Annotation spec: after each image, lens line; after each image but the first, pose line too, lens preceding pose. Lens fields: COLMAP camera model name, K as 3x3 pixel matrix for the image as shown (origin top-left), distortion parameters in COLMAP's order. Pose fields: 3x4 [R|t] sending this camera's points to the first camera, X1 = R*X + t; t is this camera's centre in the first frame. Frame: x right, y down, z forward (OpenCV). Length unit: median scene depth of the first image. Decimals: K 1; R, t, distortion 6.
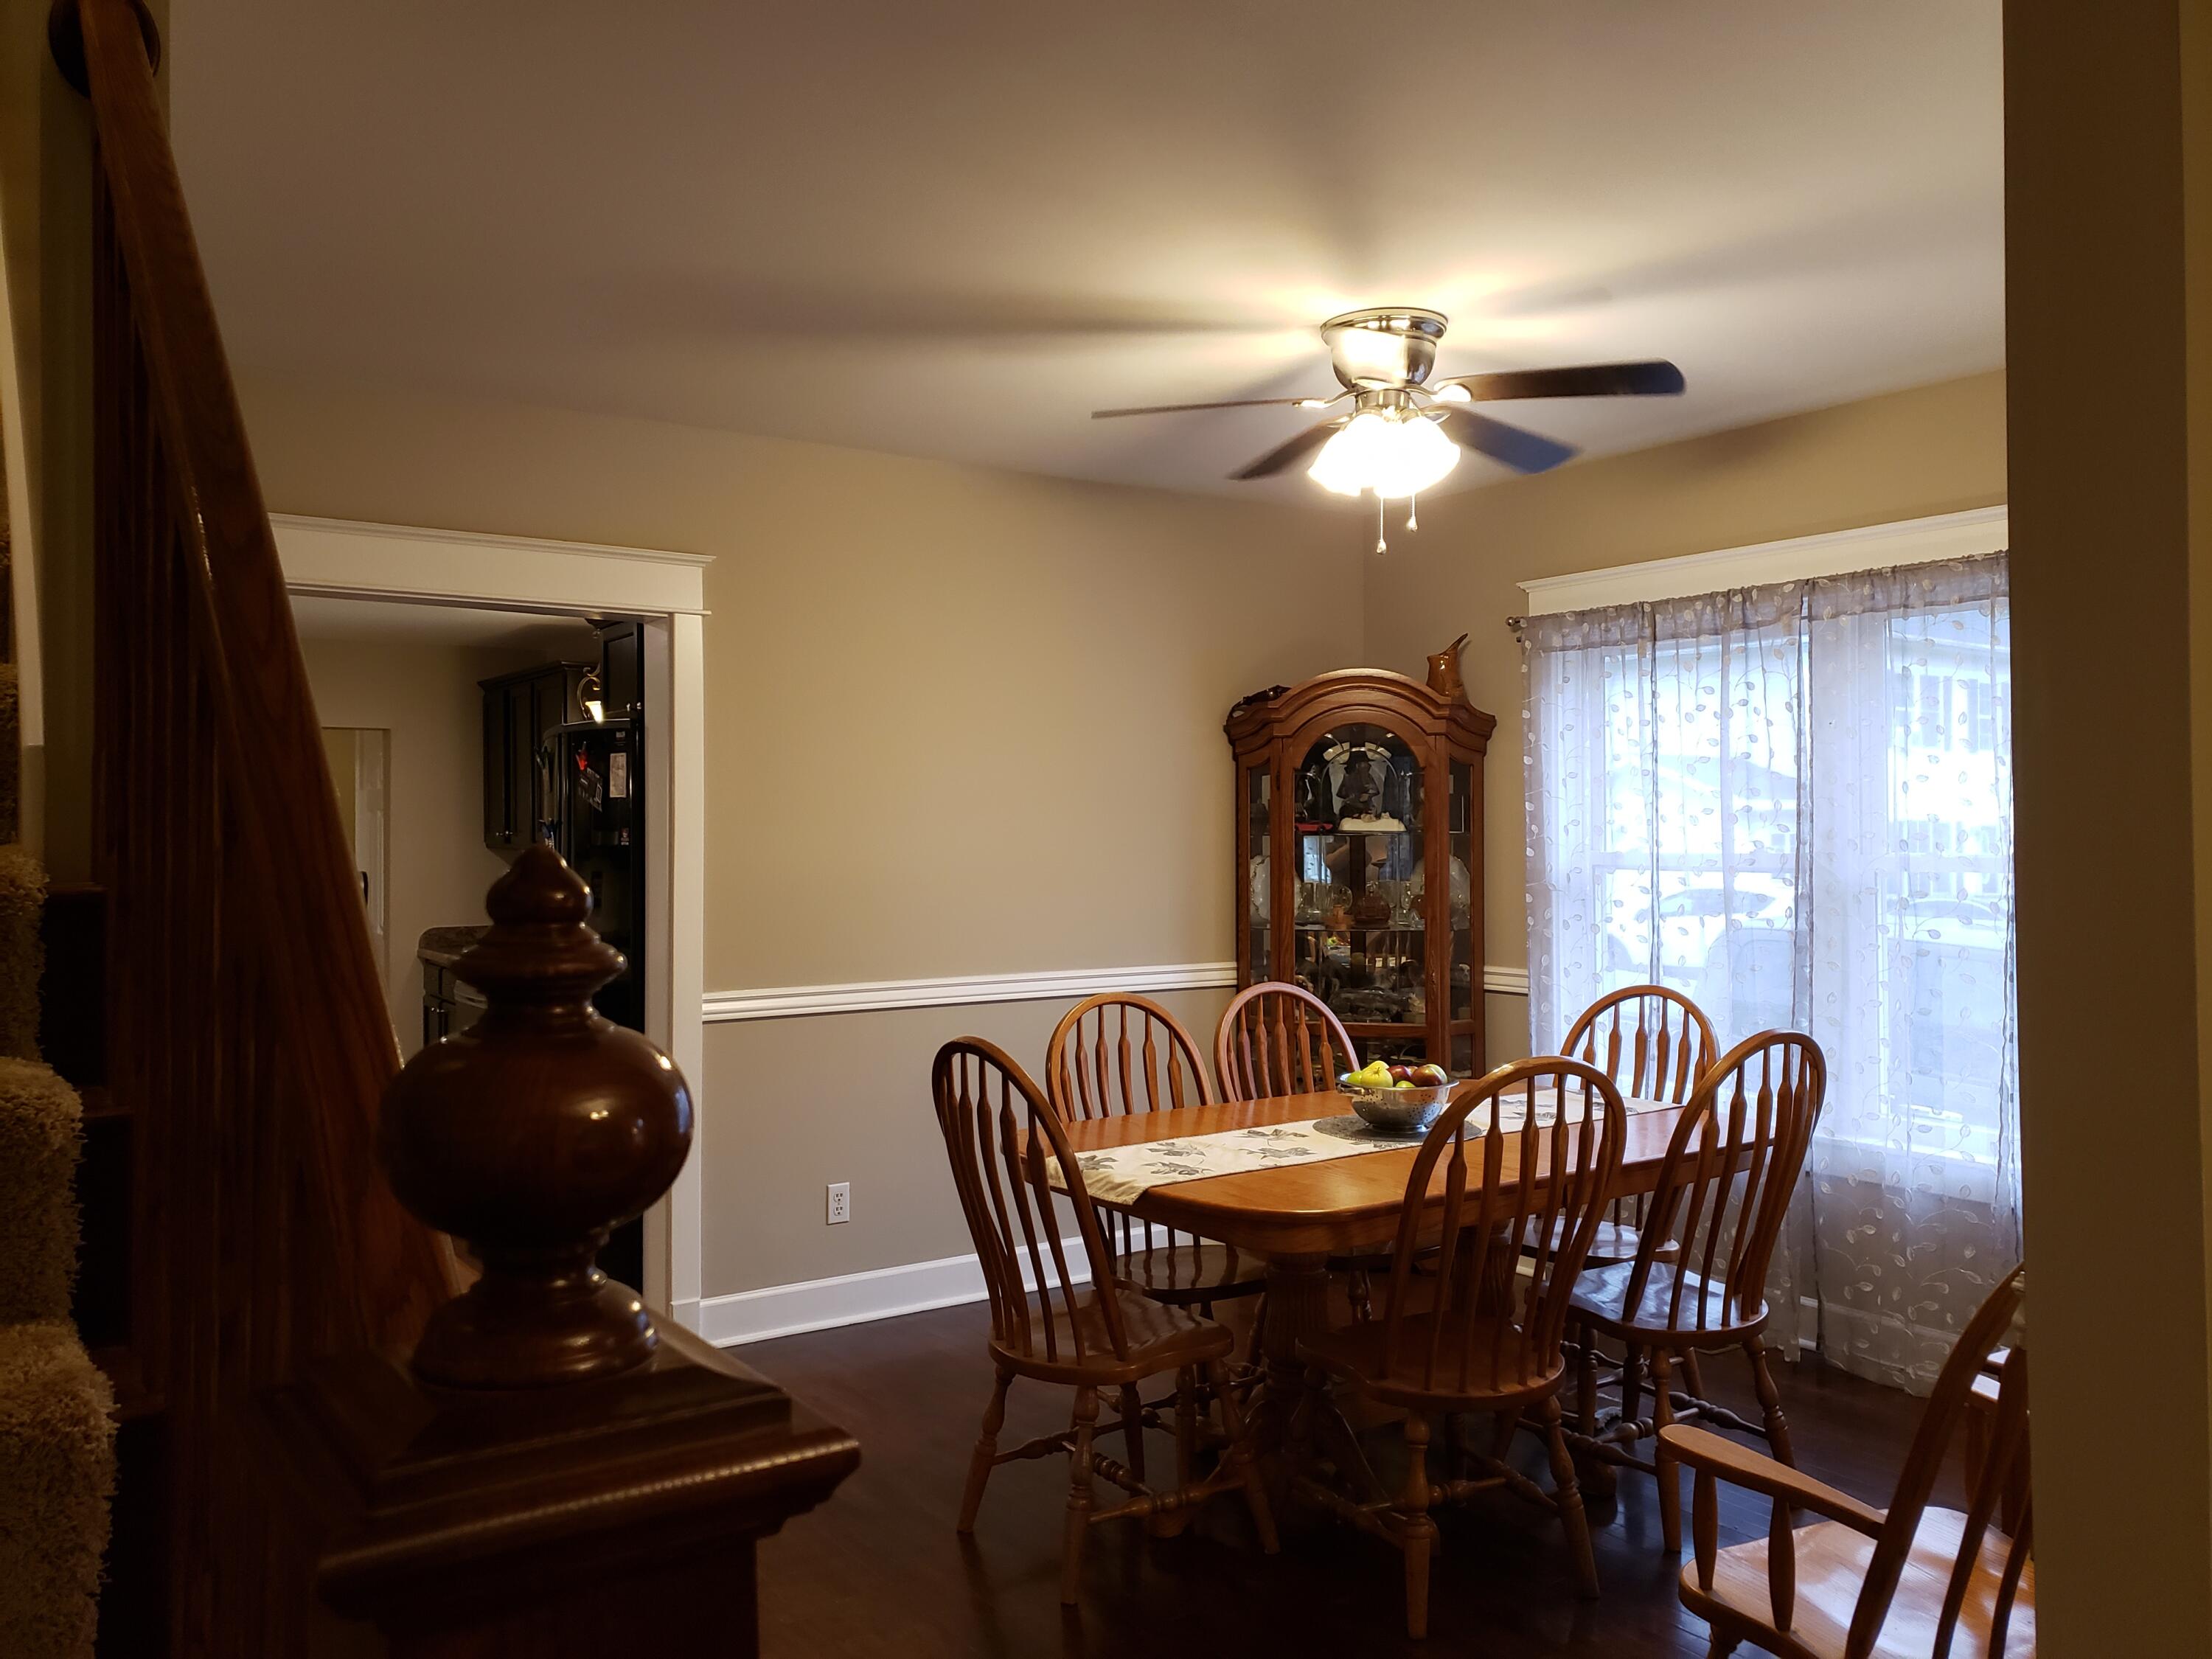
lens RADIAL K [[1673.6, 0, 1099.1], [0, 1673.6, 802.0], [0, 0, 1]] dist [0.210793, -0.366688]
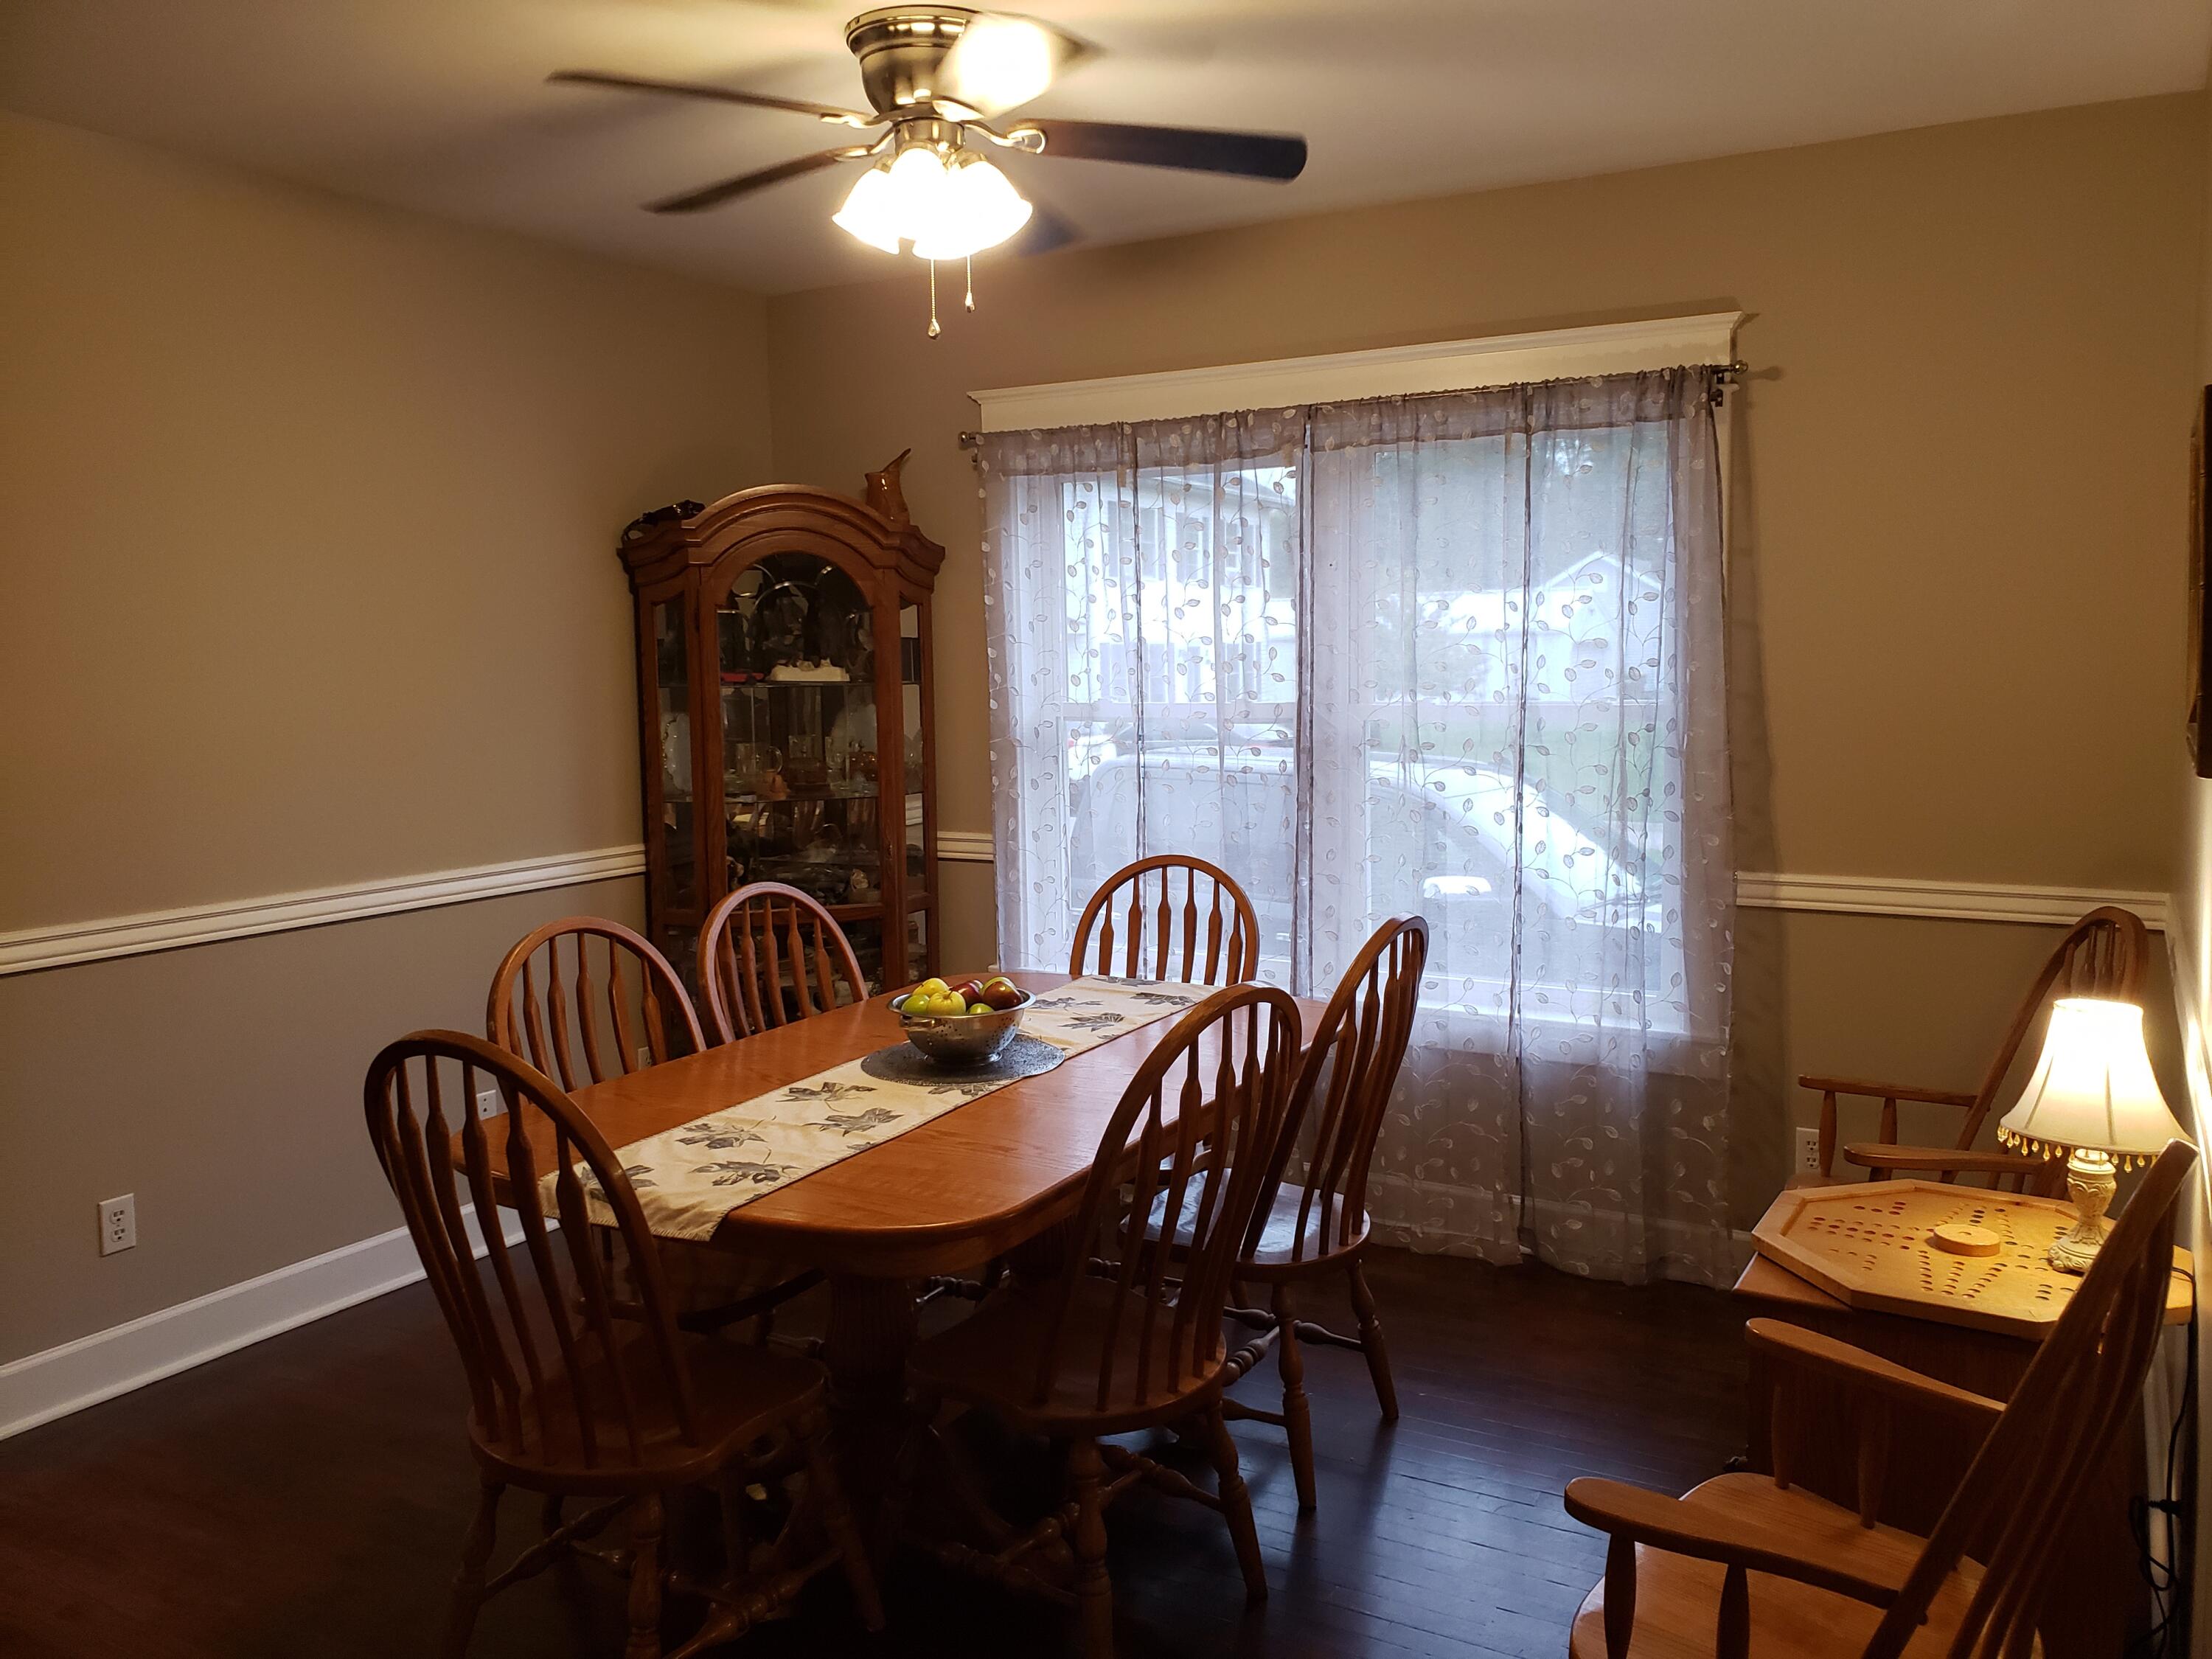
lens RADIAL K [[1673.6, 0, 1099.1], [0, 1673.6, 802.0], [0, 0, 1]] dist [0.210793, -0.366688]
pose [[0.901446, -0.046397, 0.430397, -0.085758], [0.001851, 0.994644, 0.103345, -0.011253], [-0.432887, -0.092364, 0.896704, 0.201055]]
